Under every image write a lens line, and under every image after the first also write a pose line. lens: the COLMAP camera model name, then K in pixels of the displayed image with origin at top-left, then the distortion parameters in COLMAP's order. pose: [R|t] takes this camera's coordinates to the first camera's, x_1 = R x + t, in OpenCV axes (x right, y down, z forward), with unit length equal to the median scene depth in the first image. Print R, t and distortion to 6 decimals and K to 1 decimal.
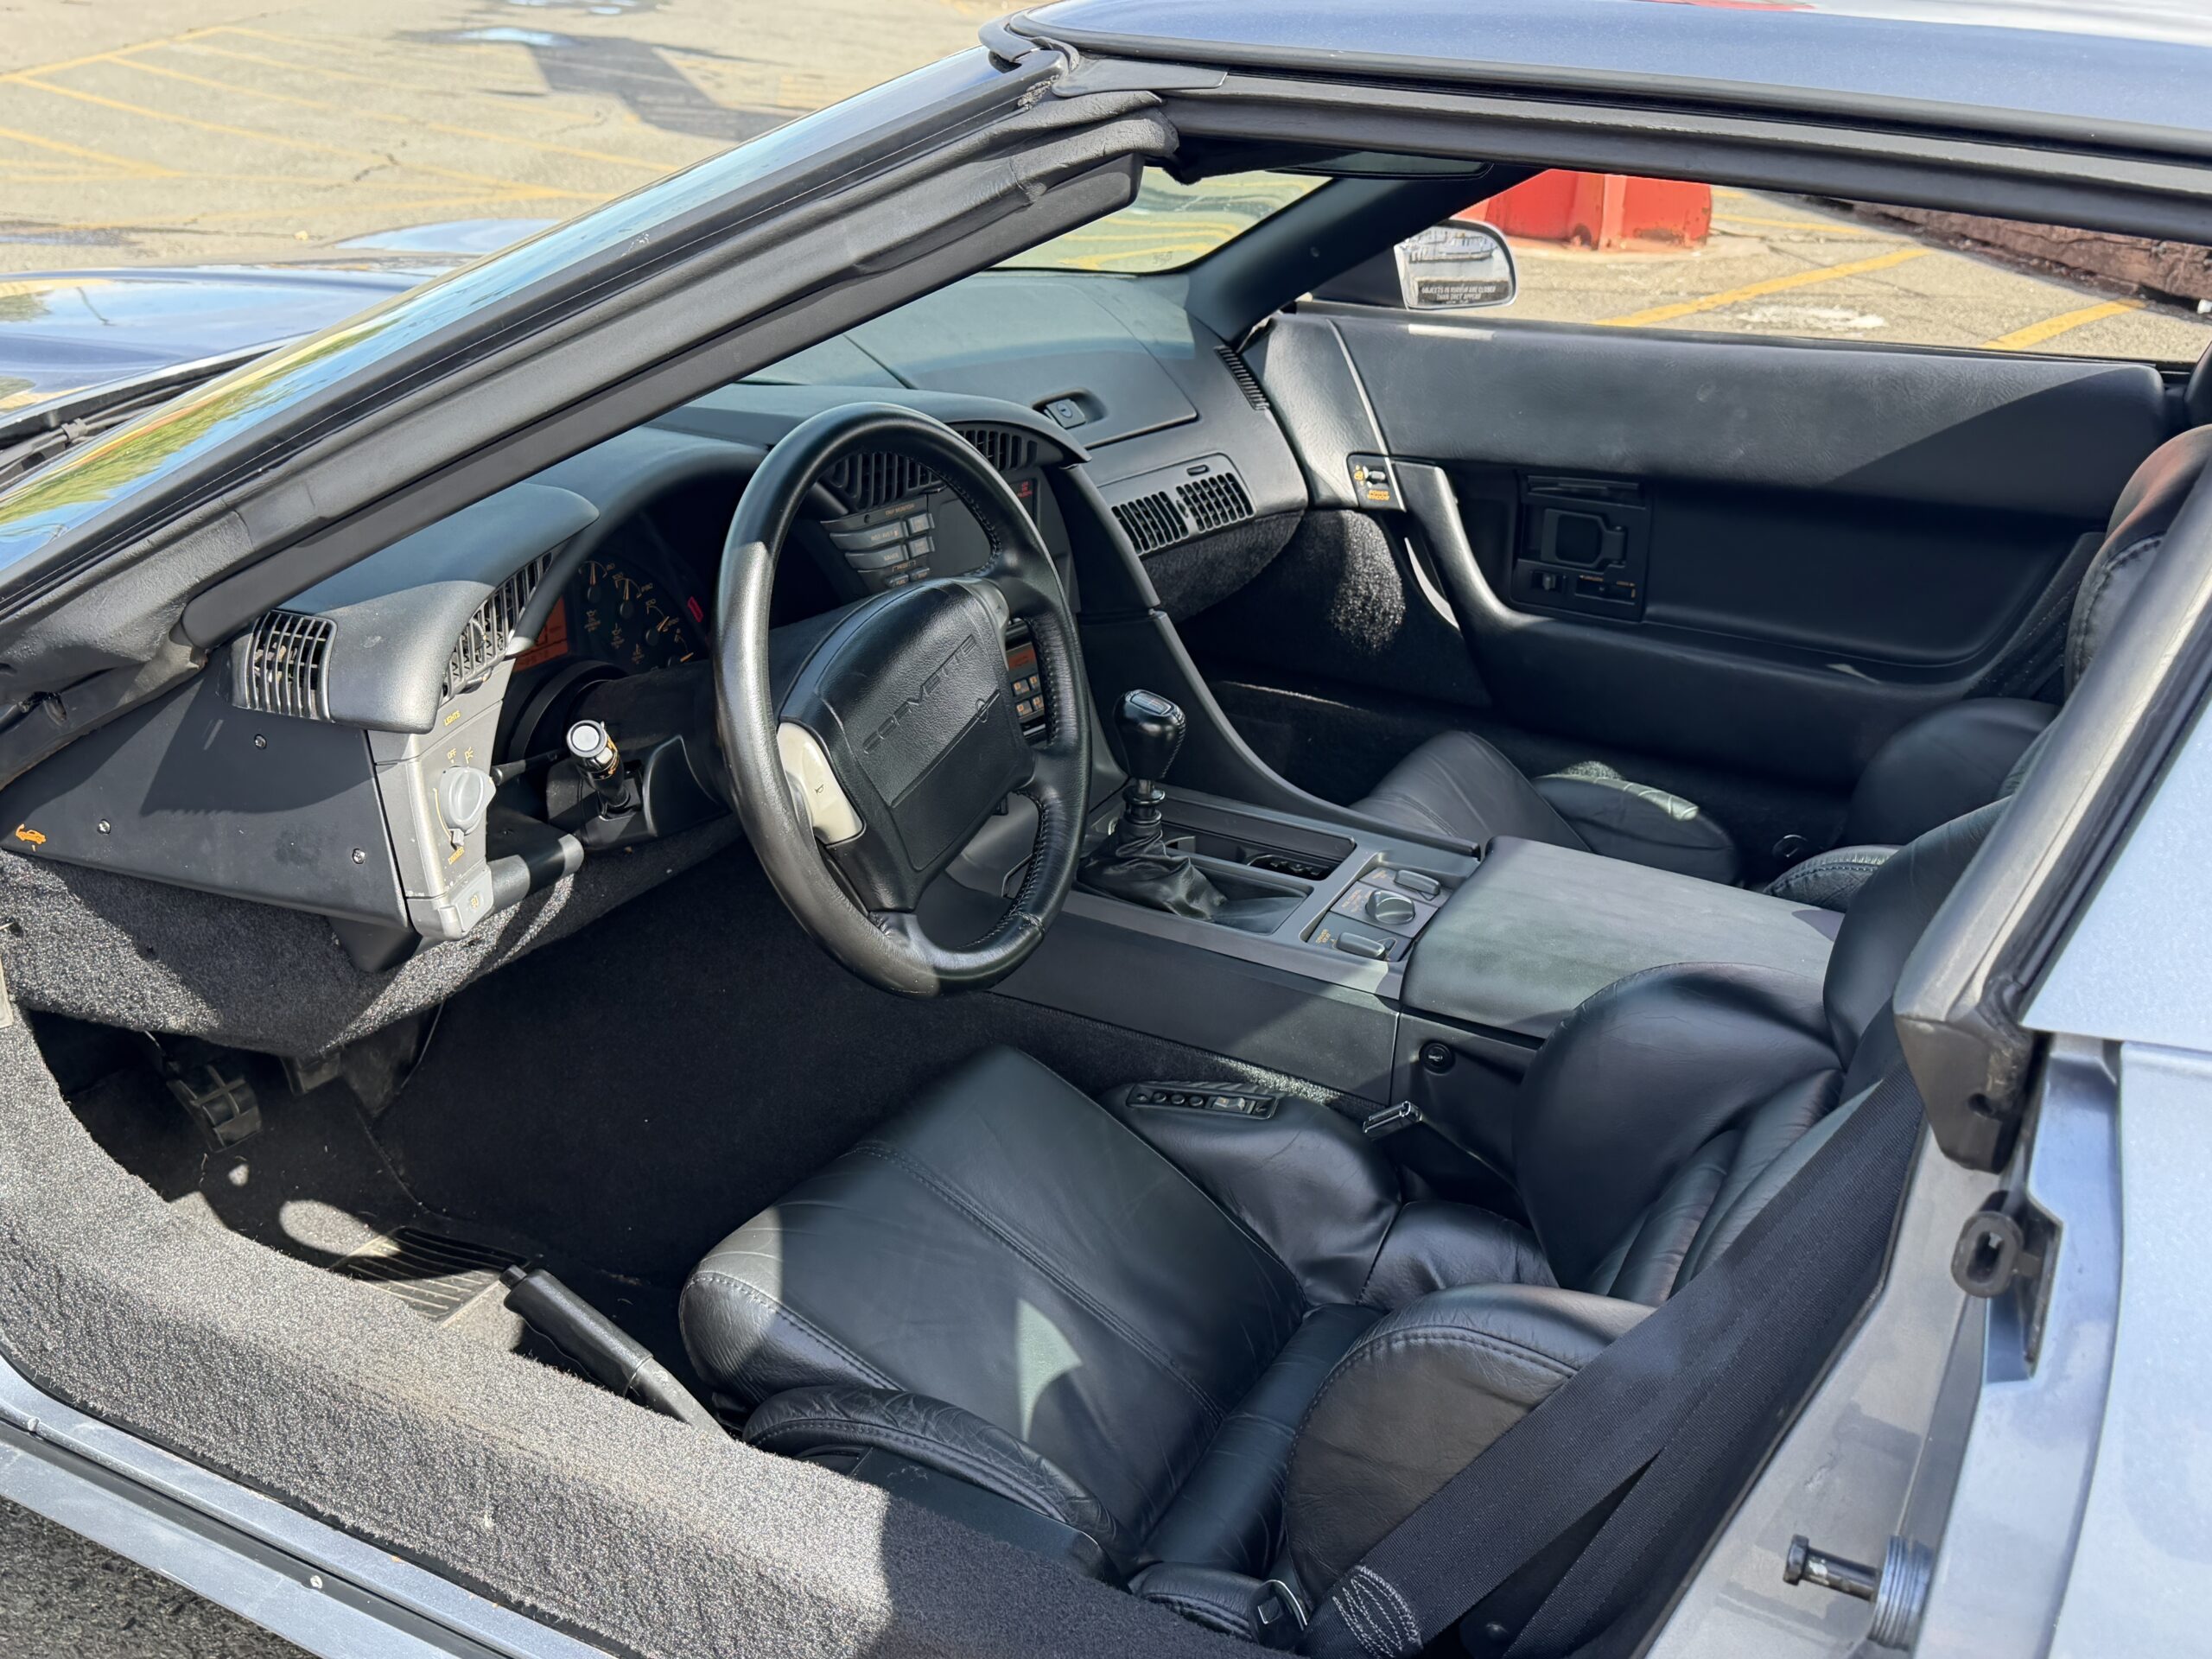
lens RADIAL K [[2266.7, 0, 1089.3], [0, 2266.7, 825.4], [0, 0, 1]] dist [0.191392, -0.471511]
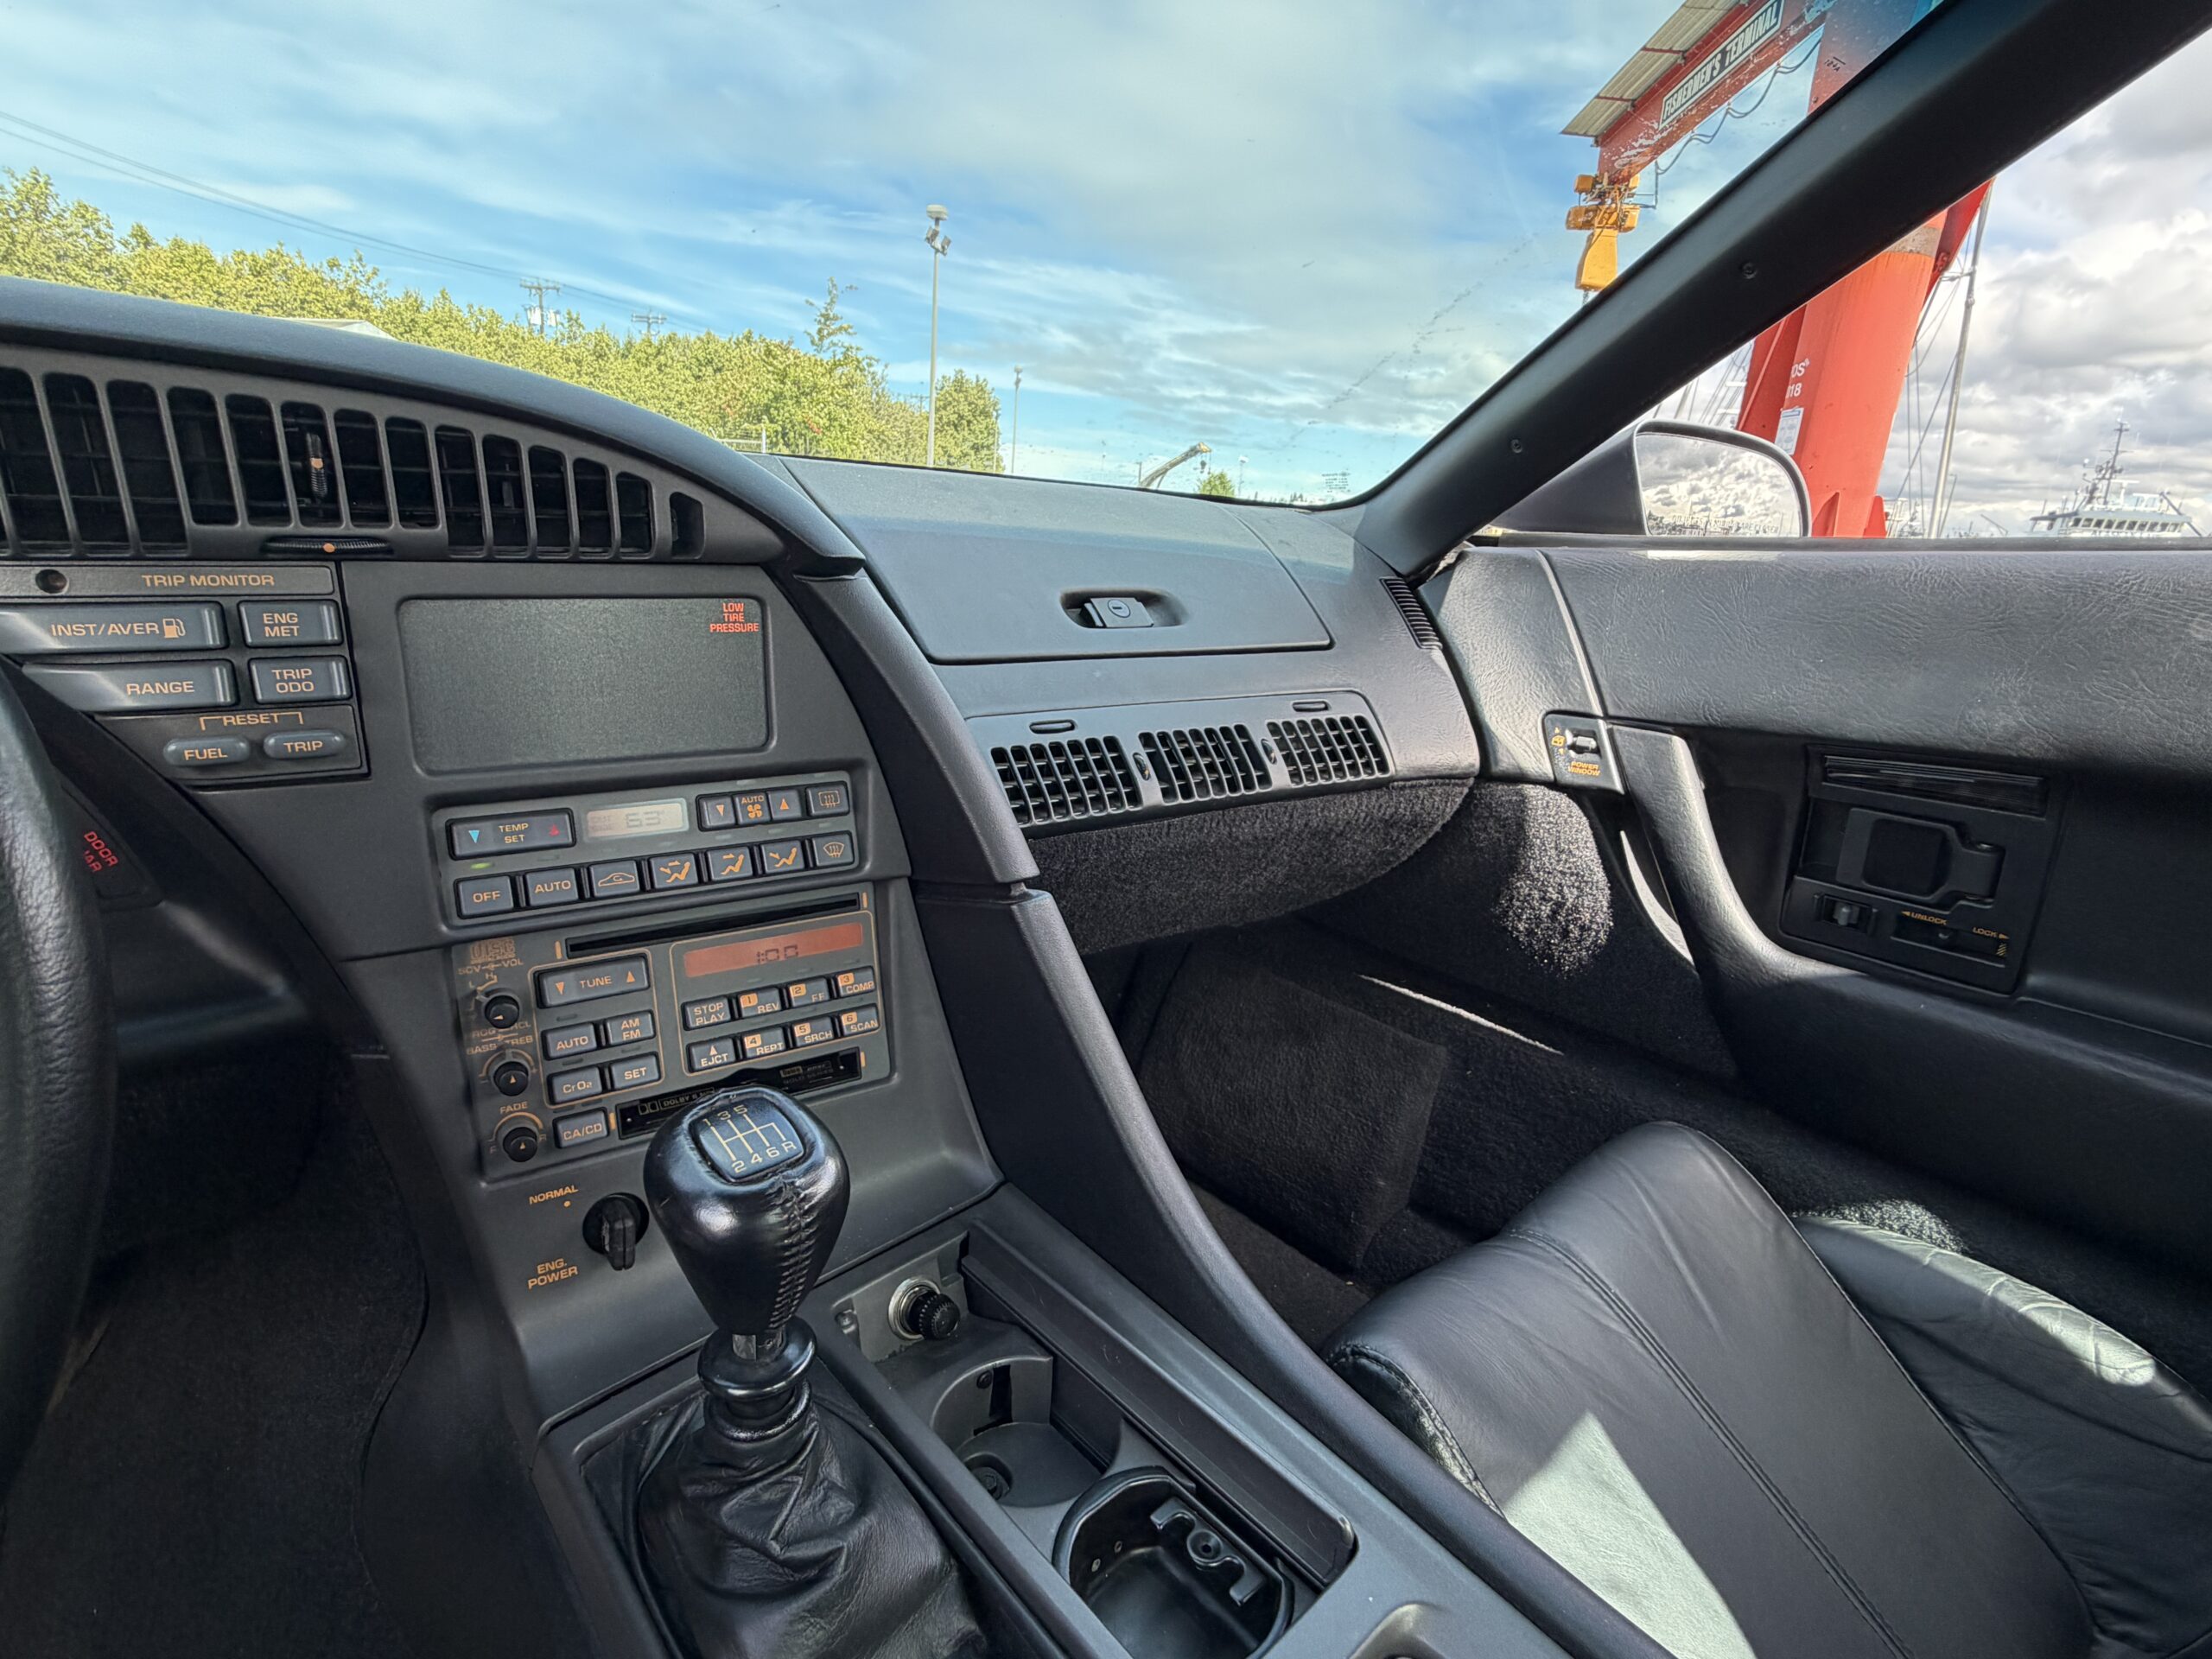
lens RADIAL K [[1055.2, 0, 1092.8], [0, 1055.2, 833.3], [0, 0, 1]] dist [0.000263, 0.000623]
pose [[0.930742, 0.096813, -0.352628, 0.101427], [-0.138755, 0.985700, -0.095613, -0.069830], [0.338329, 0.137920, 0.930866, 0.633422]]
